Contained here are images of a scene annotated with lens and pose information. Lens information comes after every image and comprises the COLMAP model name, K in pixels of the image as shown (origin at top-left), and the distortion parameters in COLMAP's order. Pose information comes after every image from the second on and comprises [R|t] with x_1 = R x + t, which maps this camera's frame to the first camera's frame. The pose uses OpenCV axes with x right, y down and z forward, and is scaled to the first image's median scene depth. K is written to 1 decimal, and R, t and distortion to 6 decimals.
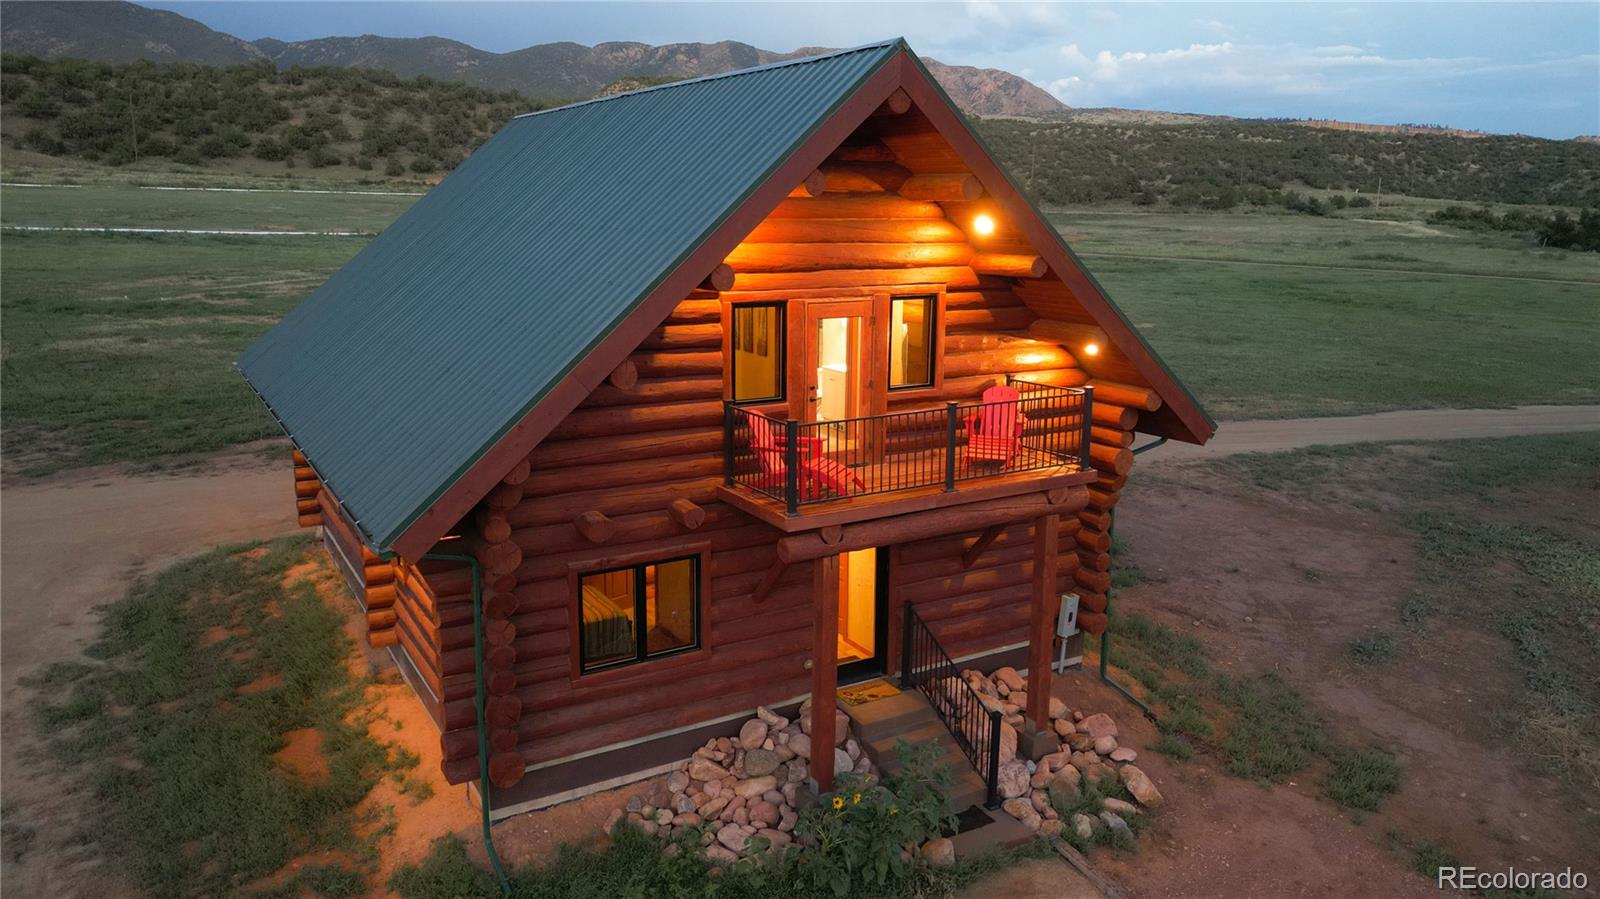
lens RADIAL K [[1112.4, 0, 800.0], [0, 1112.4, 449.5], [0, 0, 1]] dist [0.070133, -0.065796]
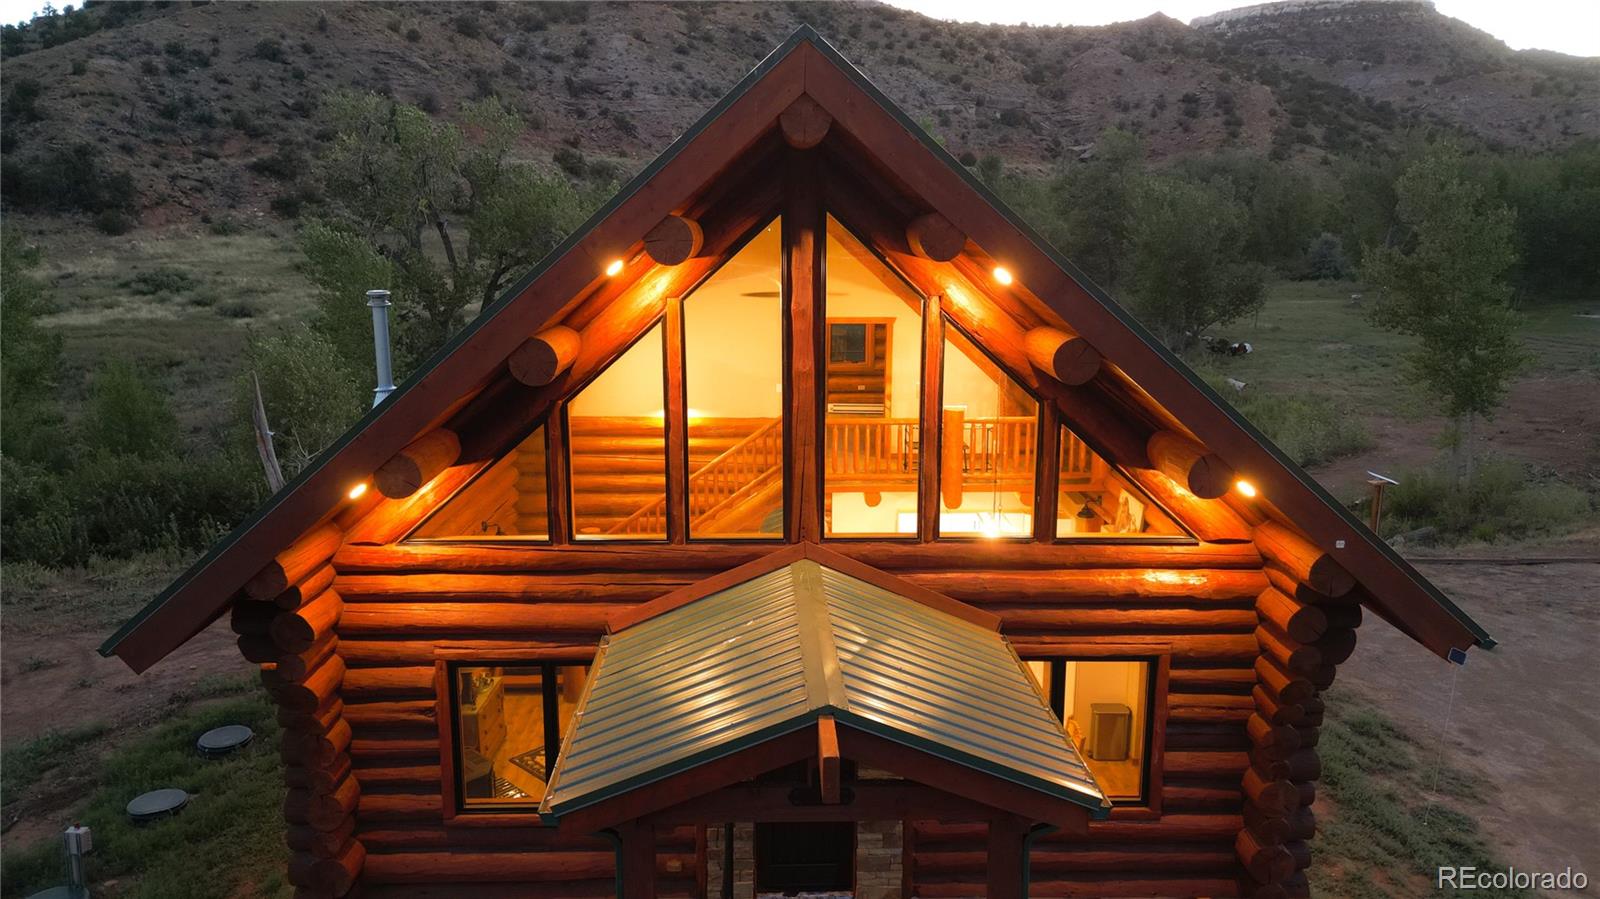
lens RADIAL K [[1113.5, 0, 800.0], [0, 1113.5, 449.5], [0, 0, 1]] dist [0.057120, -0.046498]
pose [[-0.865779, -0.112331, 0.487656, -0.610575], [0.093122, 0.921296, 0.377547, -0.429052], [-0.491686, 0.372284, -0.787178, 1.855009]]
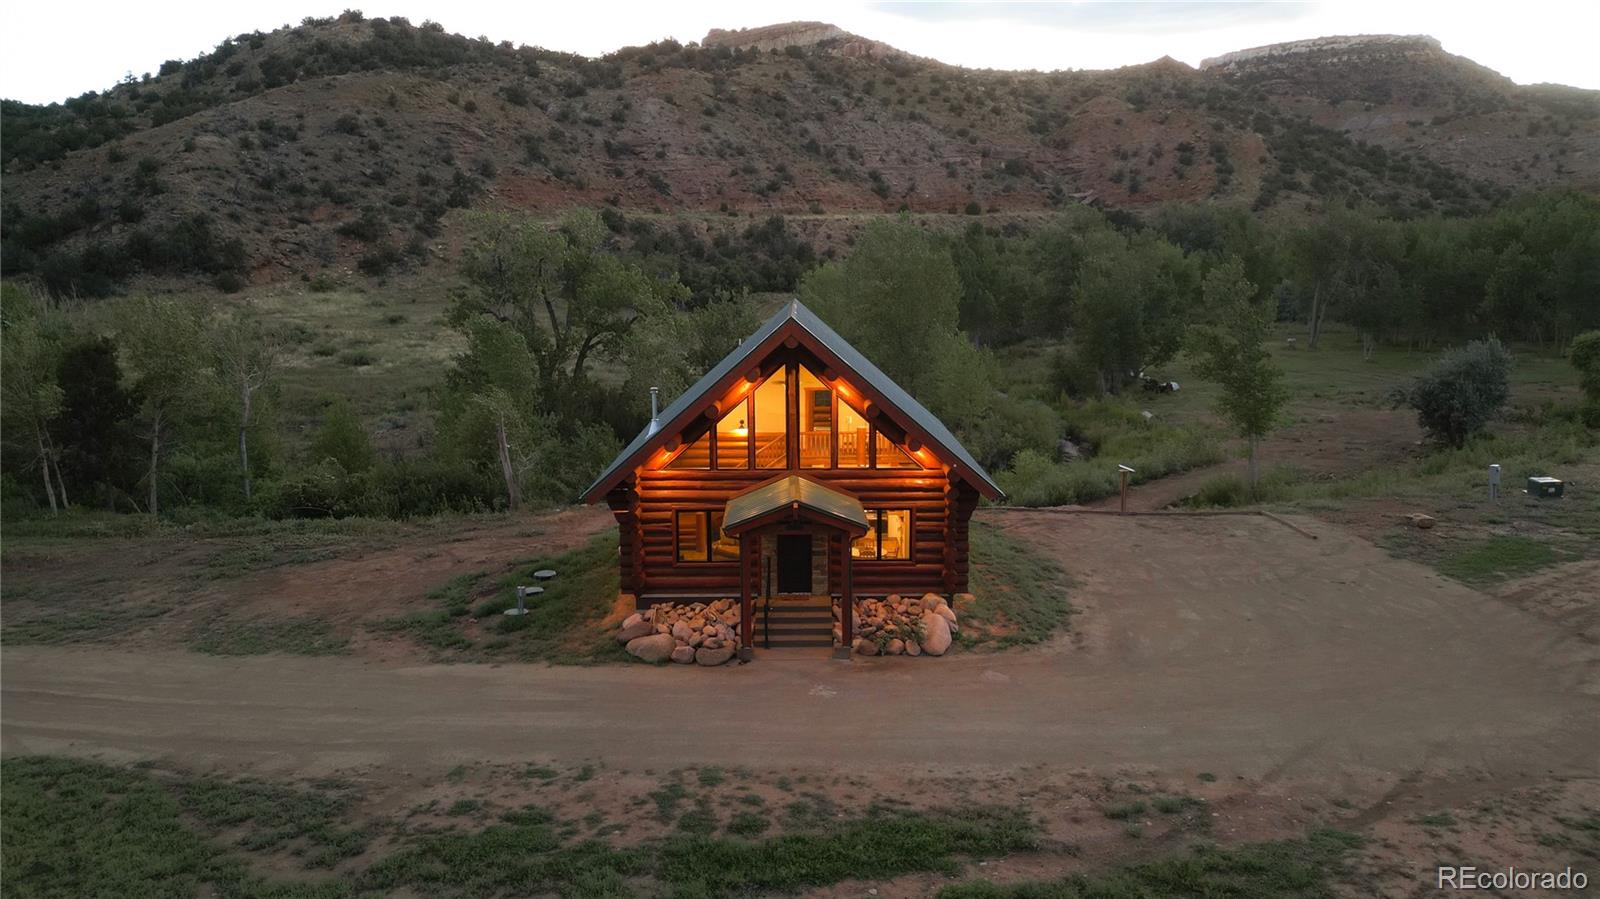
lens RADIAL K [[1112.4, 0, 800.0], [0, 1112.4, 449.5], [0, 0, 1]] dist [0.070133, -0.065796]
pose [[-0.856371, -0.094708, 0.507601, -1.260804], [0.103608, 0.931527, 0.348600, -0.823174], [-0.505859, 0.351123, -0.787921, 2.824867]]
